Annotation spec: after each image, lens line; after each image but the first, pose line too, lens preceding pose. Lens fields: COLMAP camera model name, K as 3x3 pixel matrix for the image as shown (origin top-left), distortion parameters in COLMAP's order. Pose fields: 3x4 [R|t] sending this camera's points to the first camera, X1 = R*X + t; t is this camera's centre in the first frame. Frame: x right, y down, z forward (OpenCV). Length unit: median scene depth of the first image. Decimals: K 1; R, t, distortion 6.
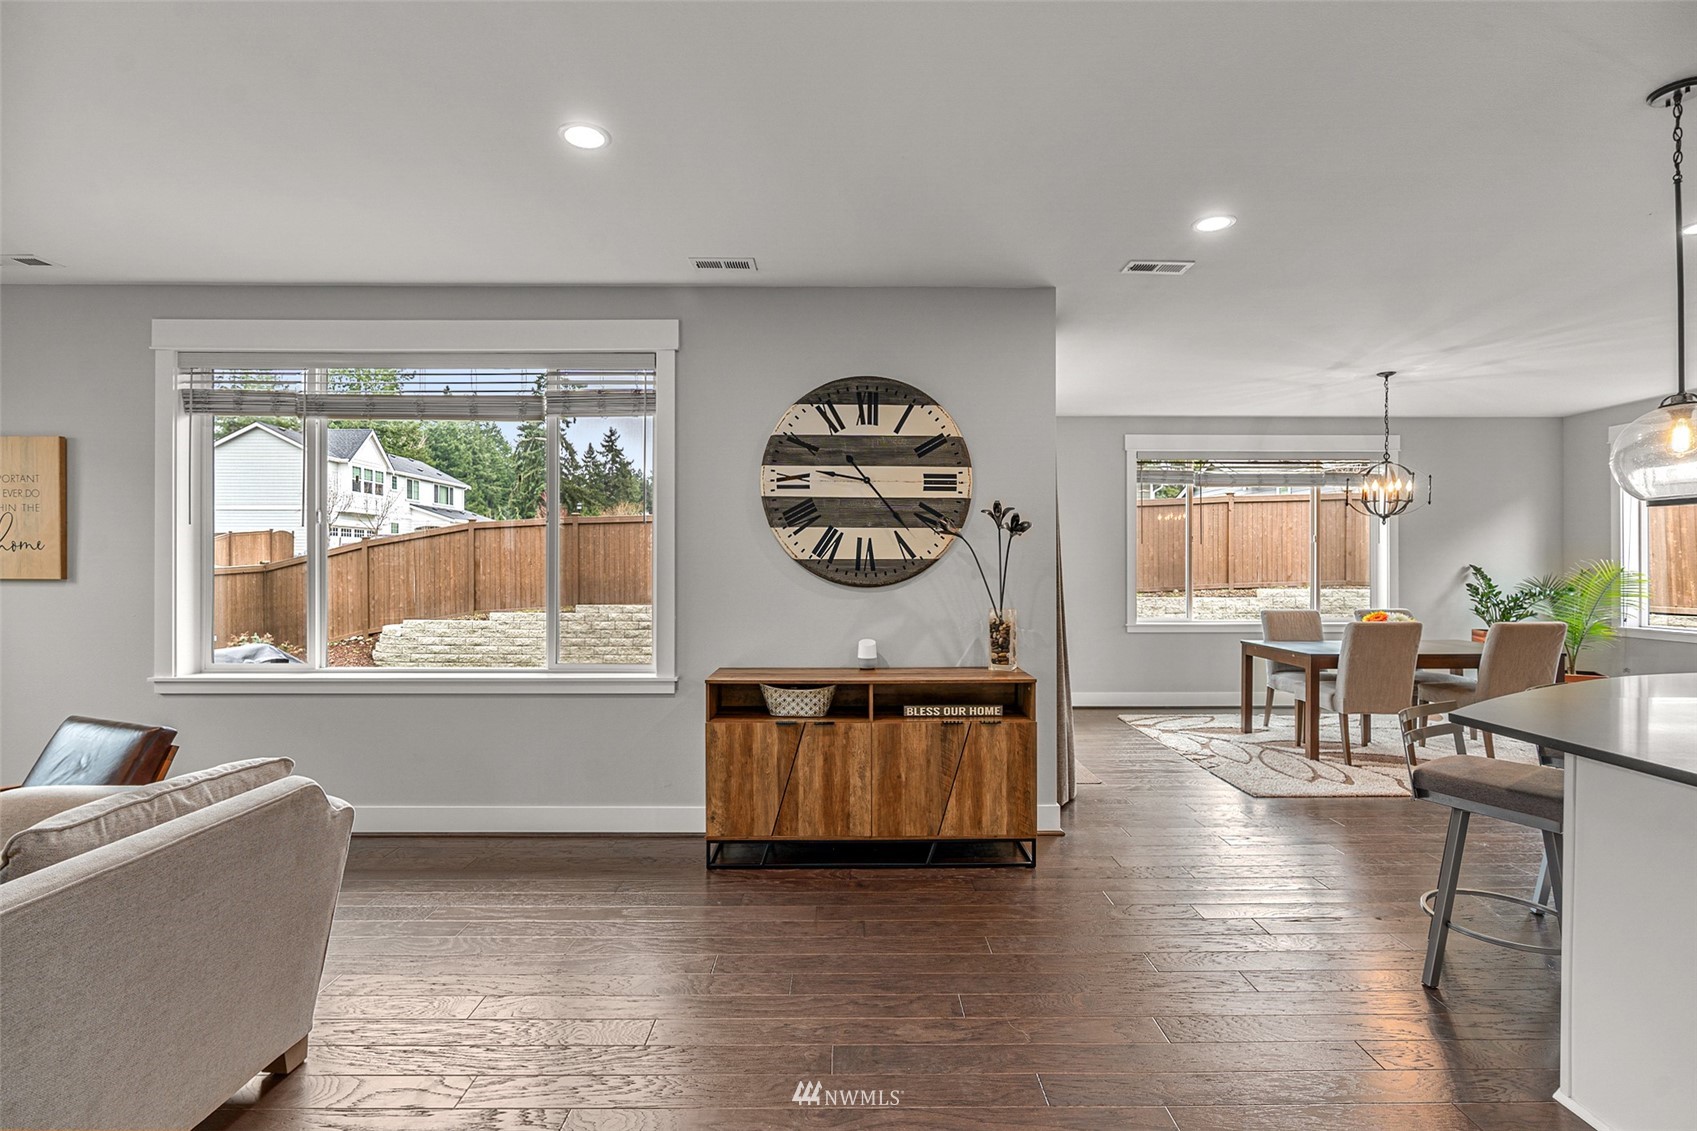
lens RADIAL K [[768.4, 0, 851.4], [0, 768.4, 563.9], [0, 0, 1]] dist [-0.000860, -0.000085]
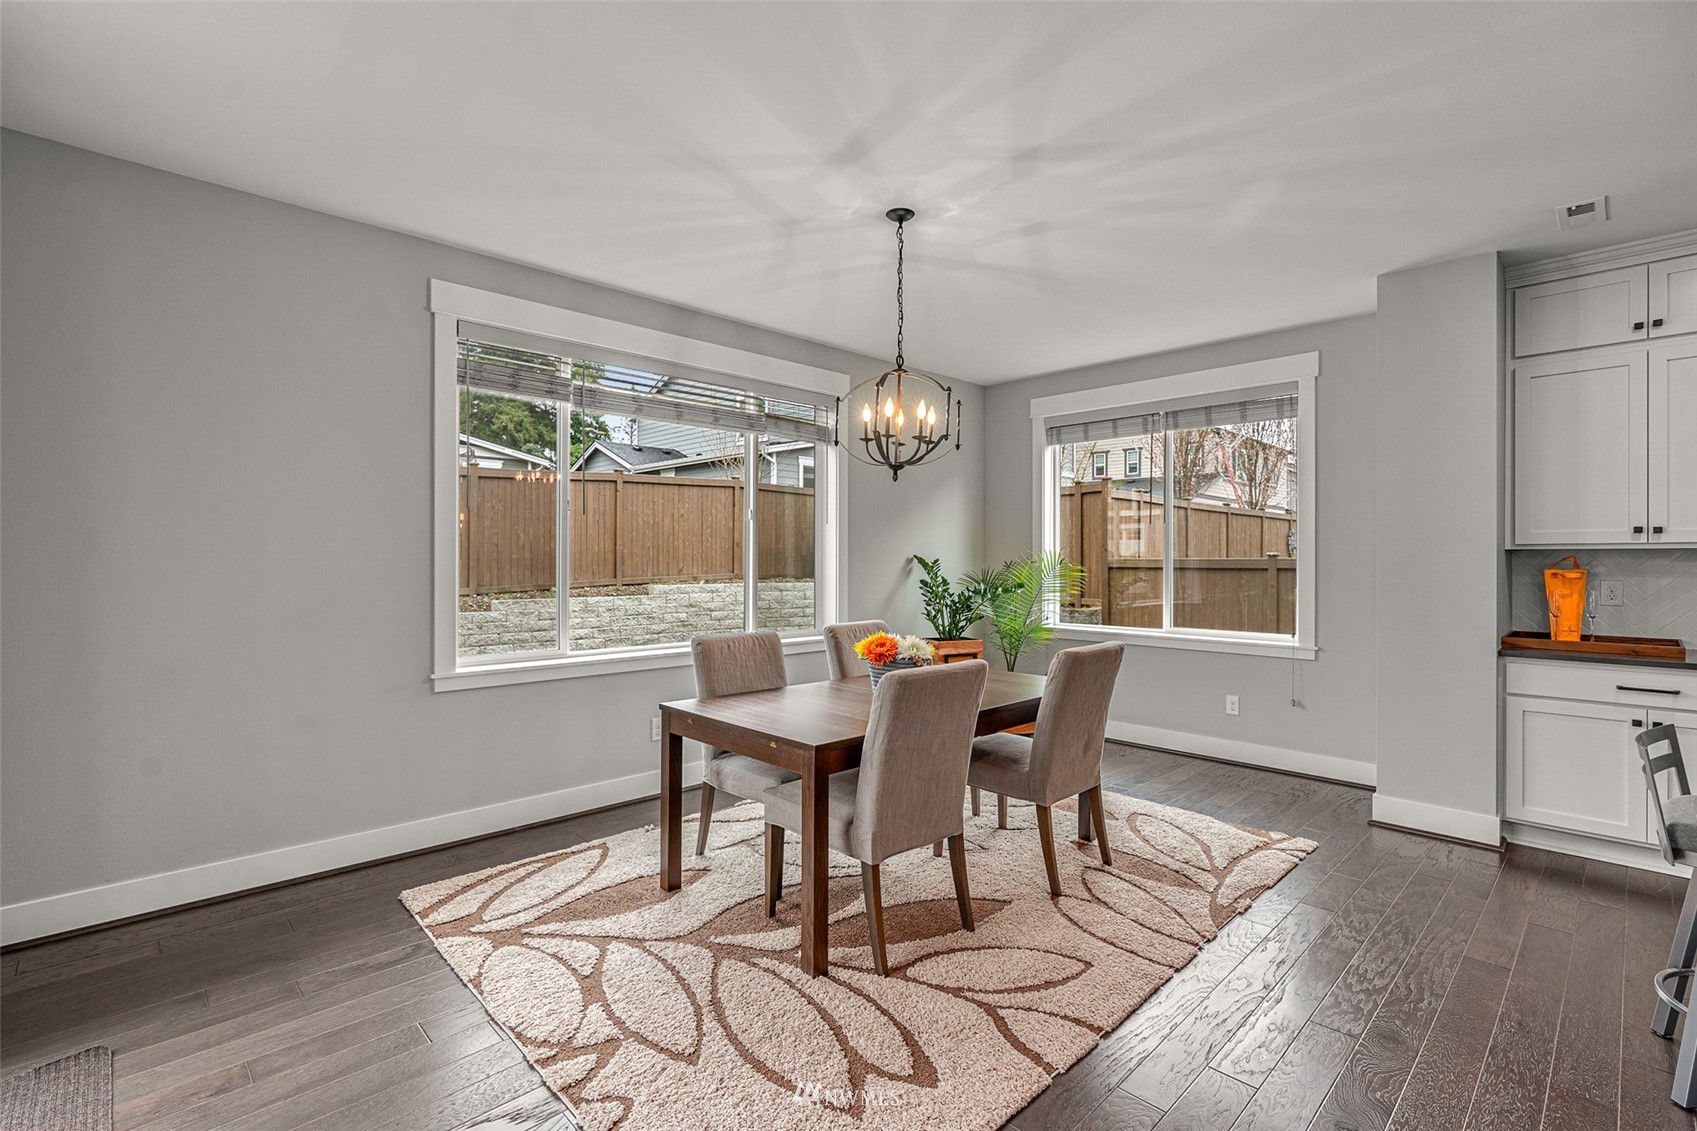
lens RADIAL K [[768.4, 0, 851.3], [0, 768.4, 556.6], [0, 0, 1]] dist [-0.000860, -0.000085]
pose [[0.724474, 0.003578, 0.689293, 0.228571], [-0.003654, 0.999992, -0.001350, 0.004376], [-0.689292, -0.001541, 0.724482, 0.499267]]
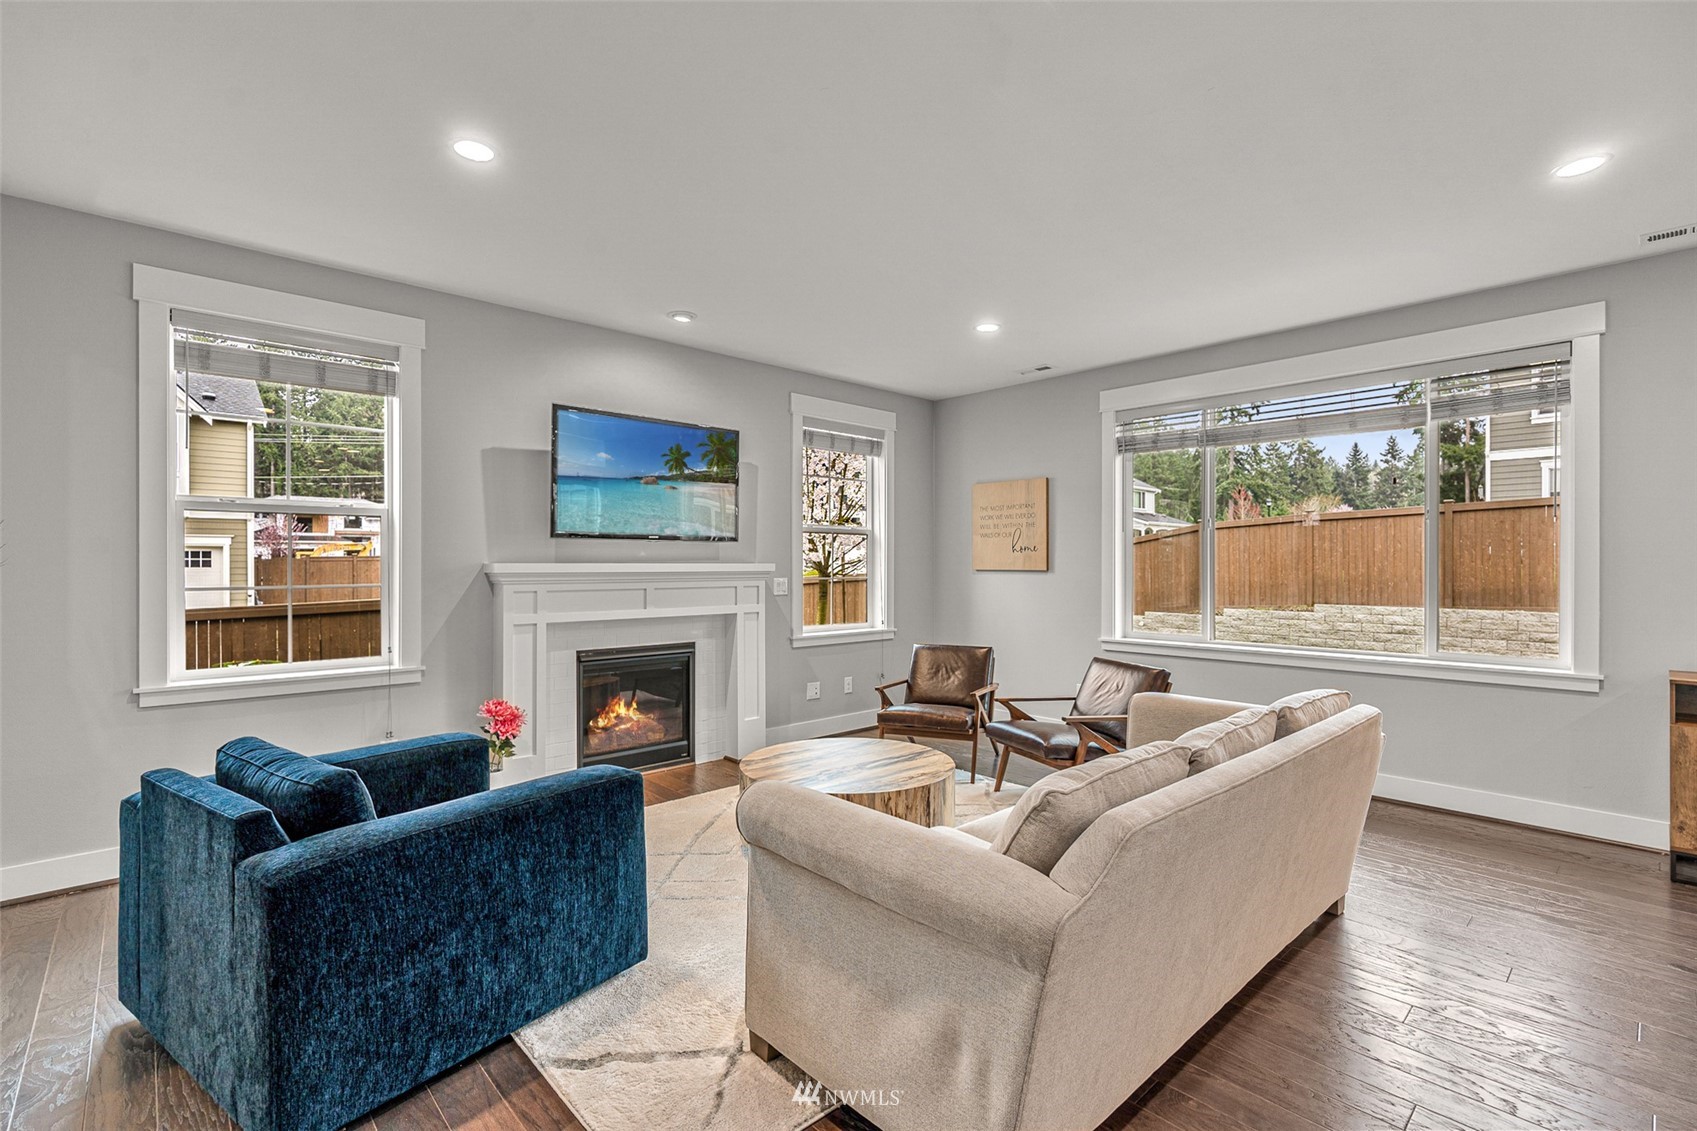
lens RADIAL K [[768.4, 0, 853.5], [0, 768.4, 567.9], [0, 0, 1]] dist [-0.000860, -0.000085]
pose [[0.683365, 0.002907, -0.730072, -0.165277], [0.001169, 0.999986, 0.005076, 0.006749], [0.730076, -0.004322, 0.683352, -0.330387]]
